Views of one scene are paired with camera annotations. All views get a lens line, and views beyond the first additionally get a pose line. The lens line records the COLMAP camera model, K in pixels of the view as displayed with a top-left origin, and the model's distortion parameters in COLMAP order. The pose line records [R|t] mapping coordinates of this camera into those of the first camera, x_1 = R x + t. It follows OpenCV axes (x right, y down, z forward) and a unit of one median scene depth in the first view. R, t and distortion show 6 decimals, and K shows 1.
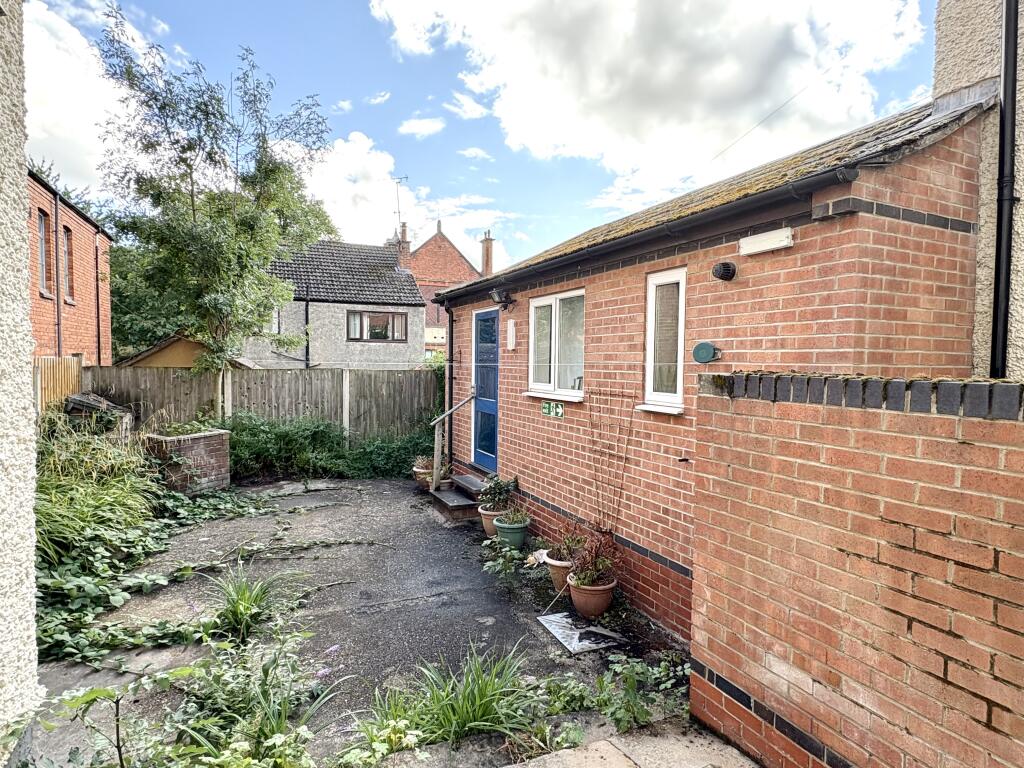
lens RADIAL K [[565.8, 0, 512.2], [0, 565.8, 384.5], [0, 0, 1]] dist [-0.003219, -0.000101]
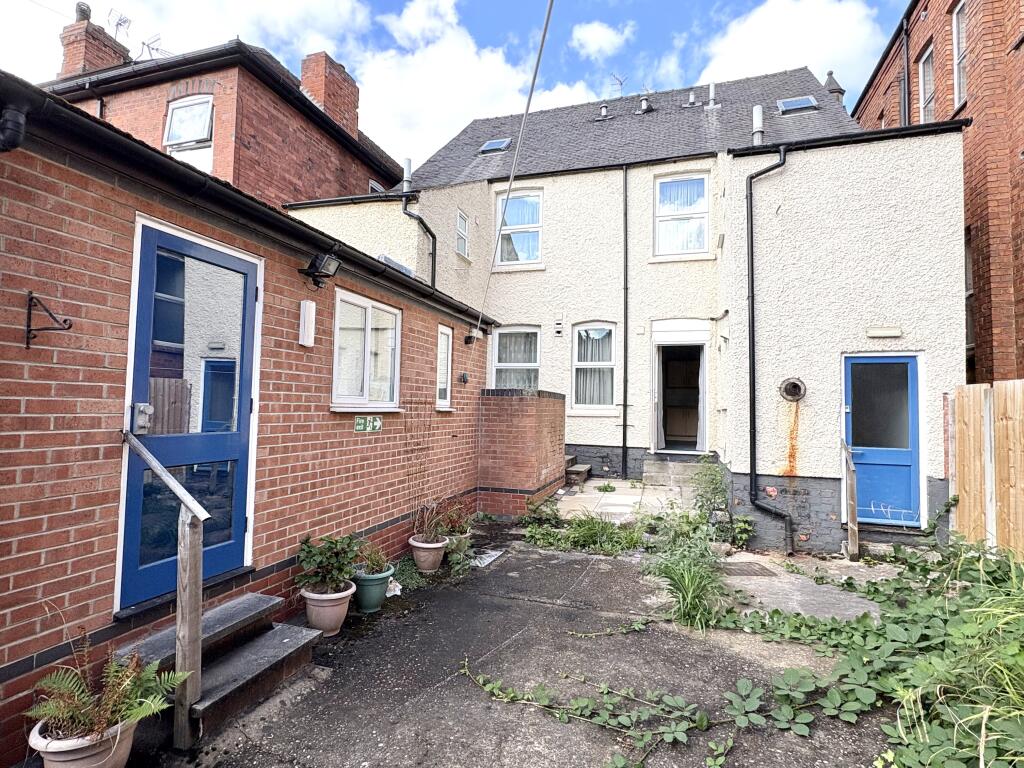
lens RADIAL K [[543.0, 0, 510.3], [0, 543.0, 381.9], [0, 0, 1]] dist [0.001025, 0.000076]
pose [[-0.738152, 0.007992, 0.674588, -0.716970], [0.001905, 0.999951, -0.009762, -0.015518], [-0.674632, -0.005921, -0.738130, 1.553261]]
